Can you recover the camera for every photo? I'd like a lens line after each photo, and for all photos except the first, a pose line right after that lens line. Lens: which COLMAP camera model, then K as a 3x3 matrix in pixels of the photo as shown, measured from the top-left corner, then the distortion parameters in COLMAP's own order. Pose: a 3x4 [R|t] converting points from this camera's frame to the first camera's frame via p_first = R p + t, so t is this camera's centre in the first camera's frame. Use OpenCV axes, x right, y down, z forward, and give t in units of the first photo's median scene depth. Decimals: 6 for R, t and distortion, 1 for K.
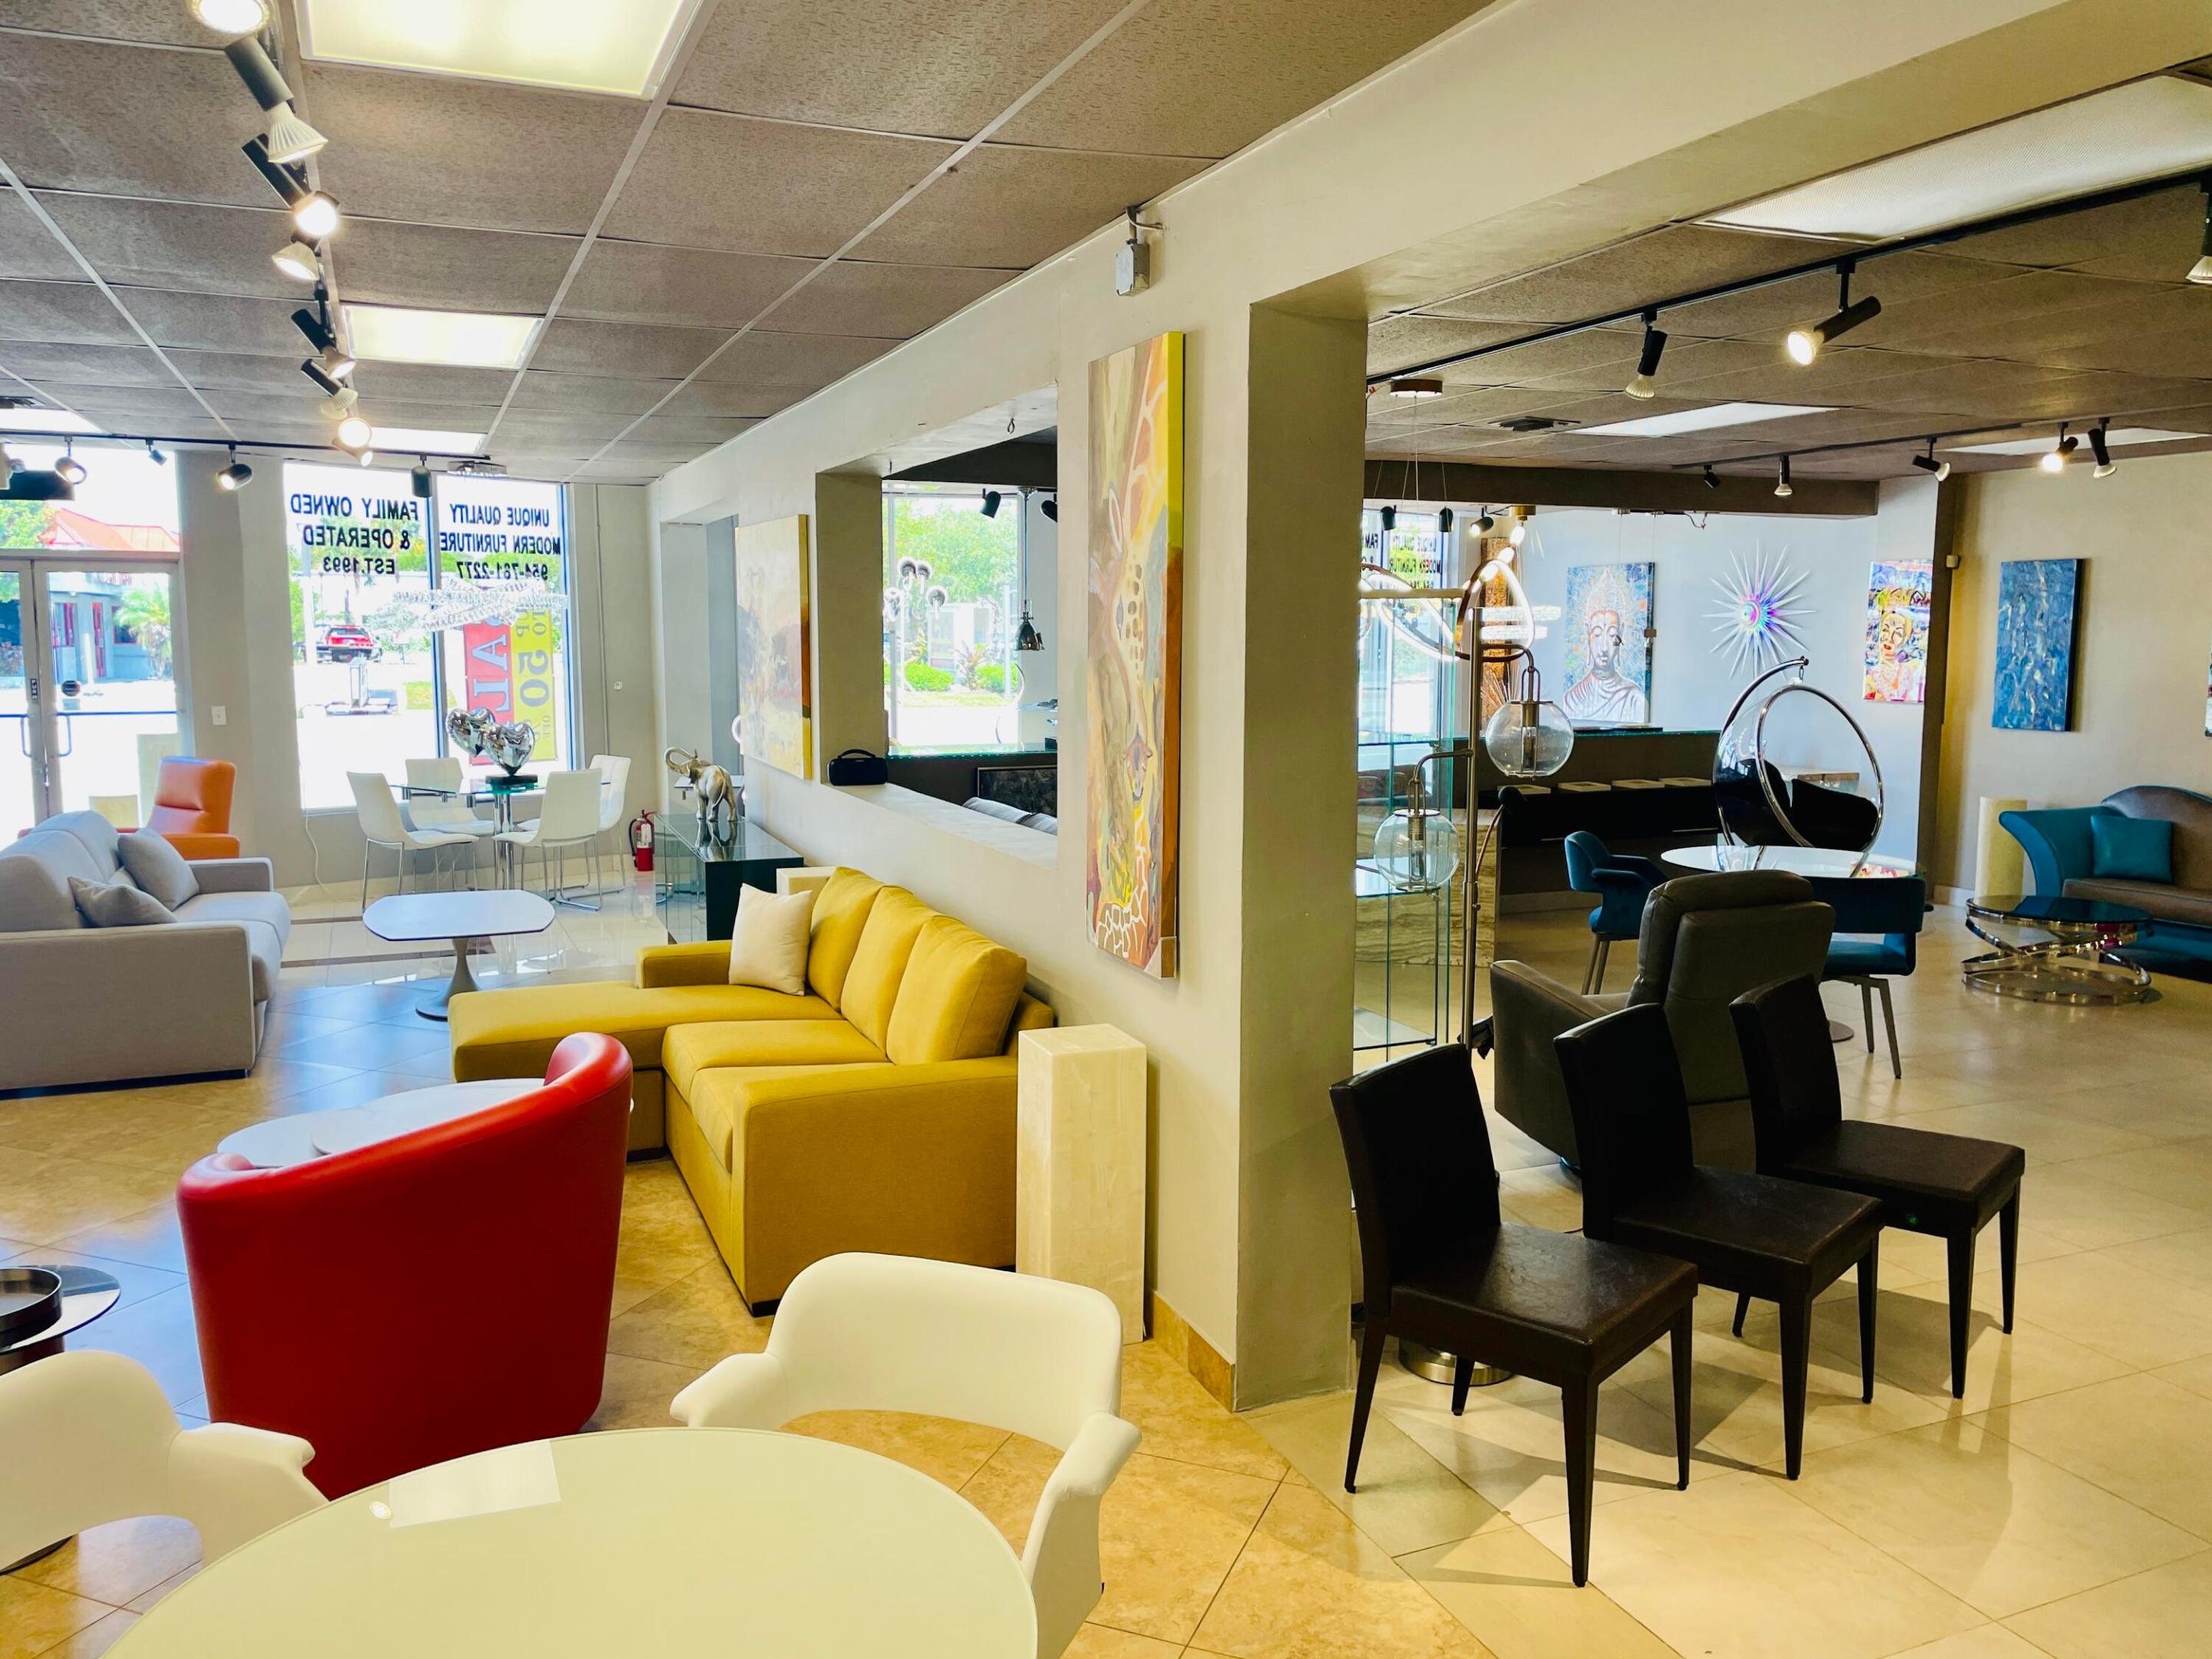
lens RADIAL K [[1679.0, 0, 1111.4], [0, 1679.0, 809.2], [0, 0, 1]] dist [0.090605, -0.114822]
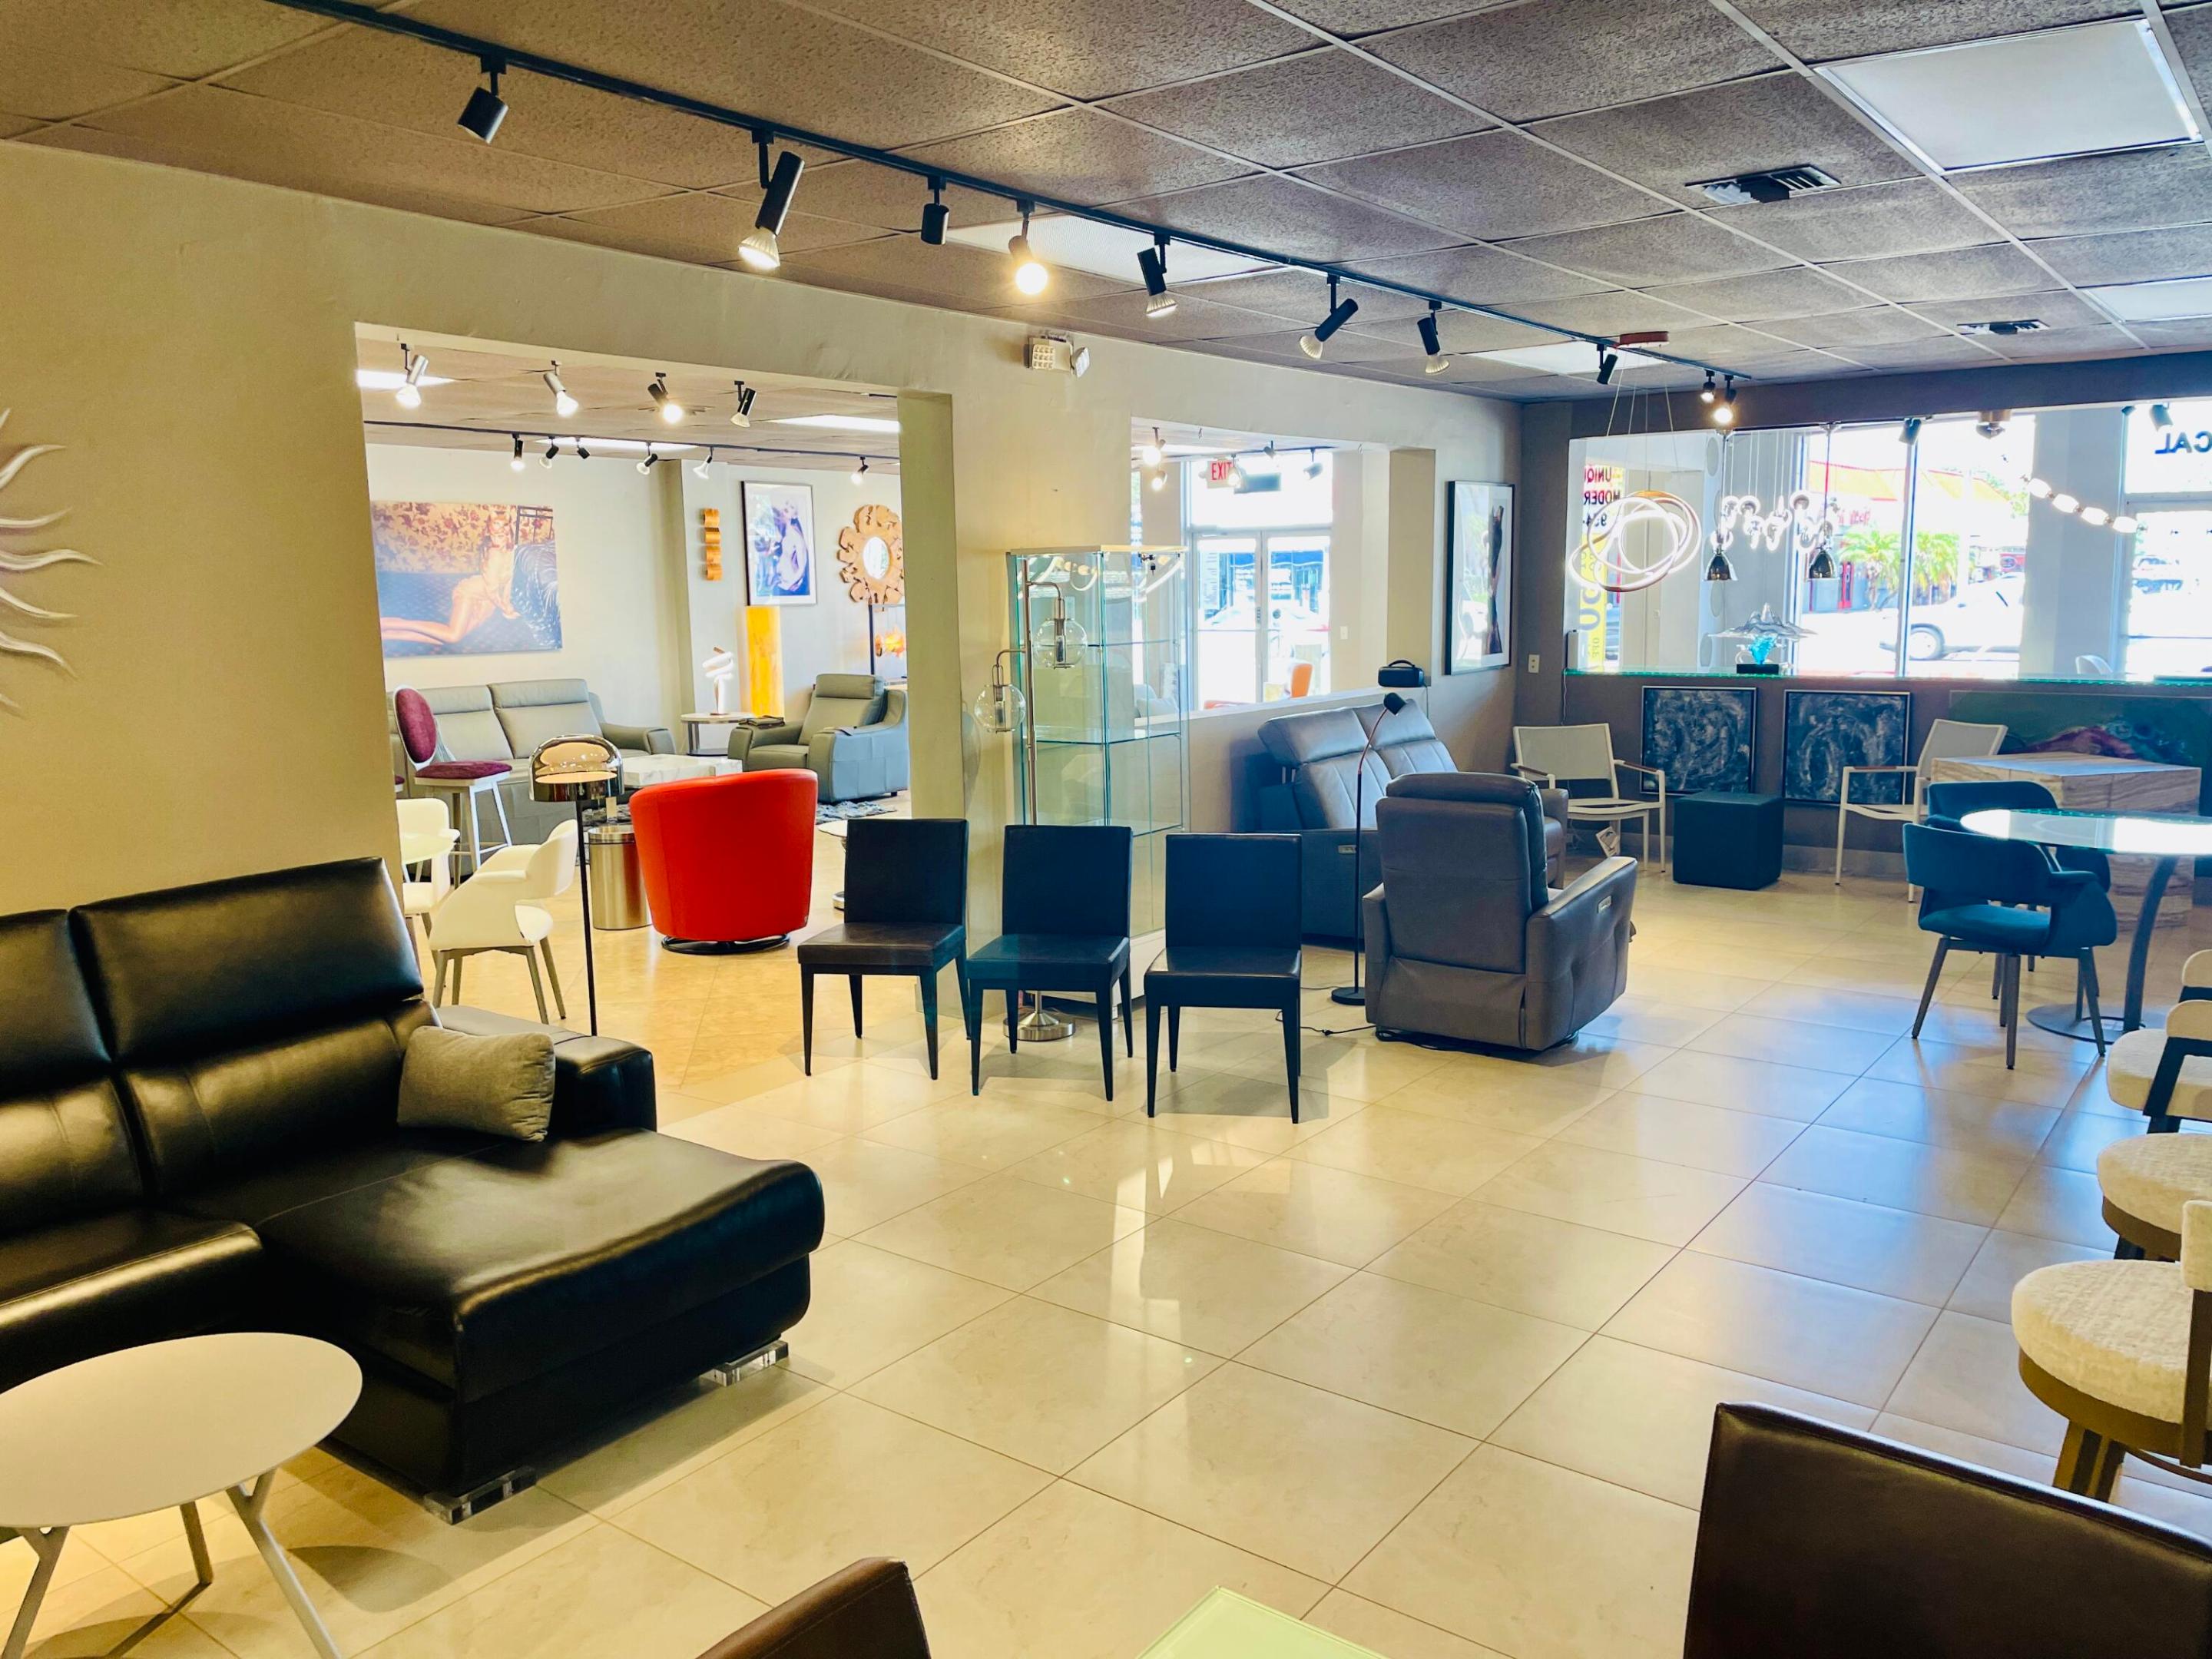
lens RADIAL K [[1679.0, 0, 1109.0], [0, 1679.0, 815.5], [0, 0, 1]] dist [0.090605, -0.114822]
pose [[0.503473, 0.110402, -0.856928, 0.901991], [-0.074446, 0.993657, 0.084278, -0.008798], [0.860798, 0.021364, 0.508499, 0.138242]]
